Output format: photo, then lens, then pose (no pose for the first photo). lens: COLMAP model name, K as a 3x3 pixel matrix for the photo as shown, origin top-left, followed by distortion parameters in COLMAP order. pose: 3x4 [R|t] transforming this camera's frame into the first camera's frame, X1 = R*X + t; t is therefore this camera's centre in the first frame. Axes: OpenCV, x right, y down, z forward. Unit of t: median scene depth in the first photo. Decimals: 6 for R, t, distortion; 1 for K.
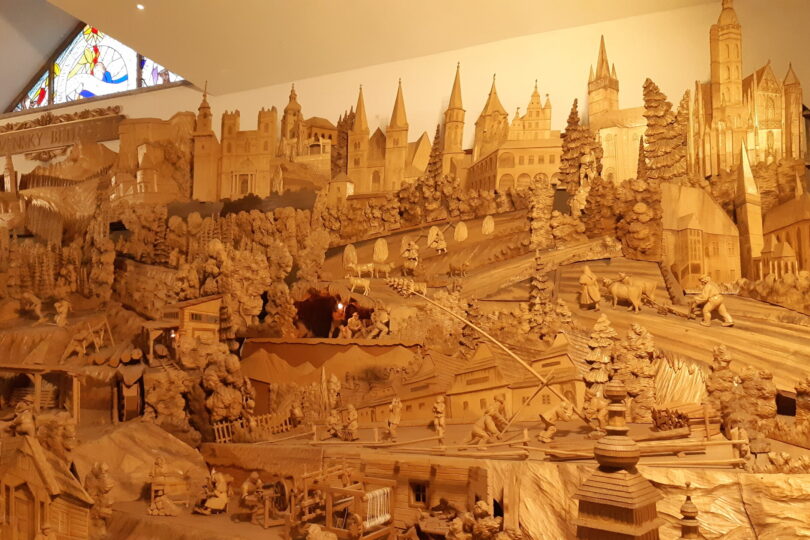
lens RADIAL K [[725.9, 0, 405.0], [0, 725.9, 270.0], [0, 0, 1]] dist [0.099026, -0.200599]
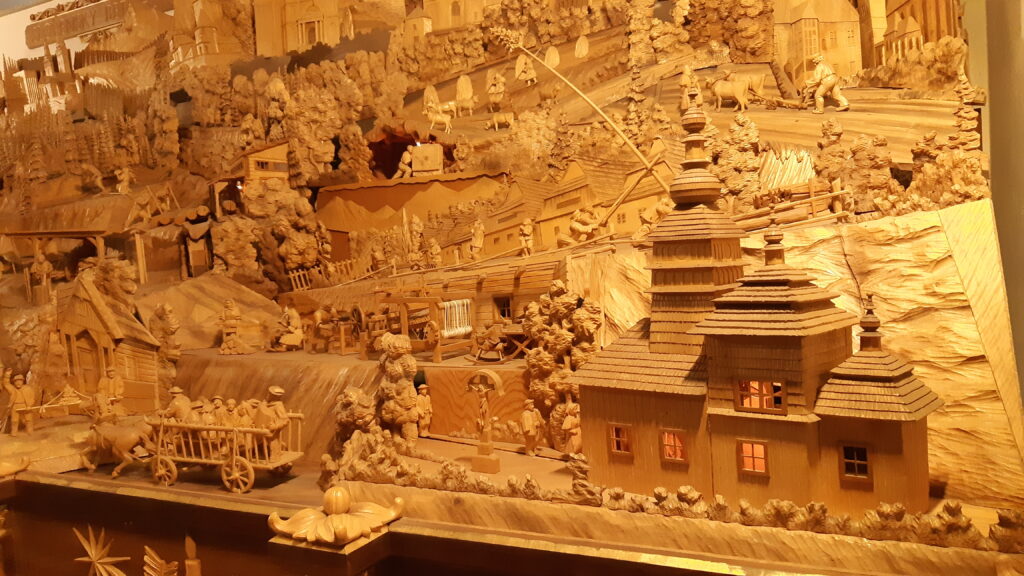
lens RADIAL K [[779.2, 0, 512.0], [0, 779.2, 288.0], [0, 0, 1]] dist [0.084160, -0.167424]
pose [[0.998219, -0.054965, -0.023183, 0.041769], [0.057466, 0.990310, 0.126428, 0.119253], [0.016010, -0.127535, 0.991705, 0.018563]]
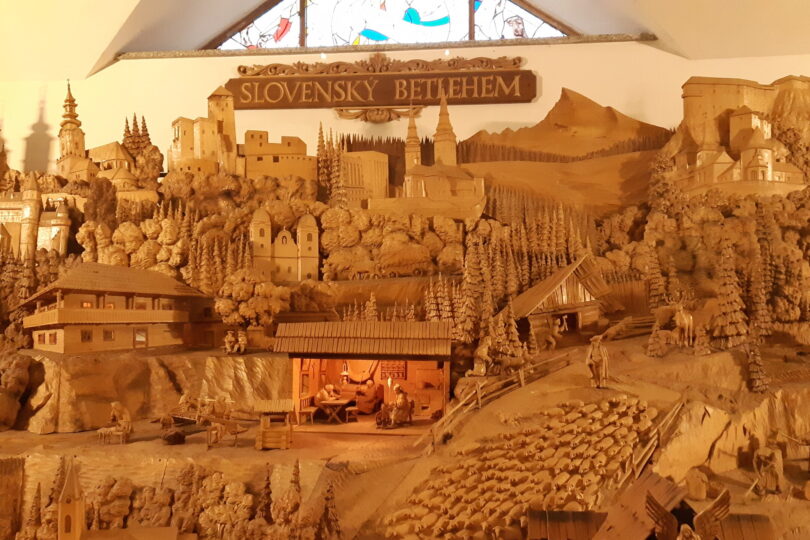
lens RADIAL K [[725.9, 0, 405.0], [0, 725.9, 270.0], [0, 0, 1]] dist [0.099026, -0.200599]
pose [[0.935485, 0.020674, 0.352760, -1.429993], [-0.017365, 0.999771, -0.012544, -0.004079], [-0.352938, 0.005609, 0.935630, 0.683379]]
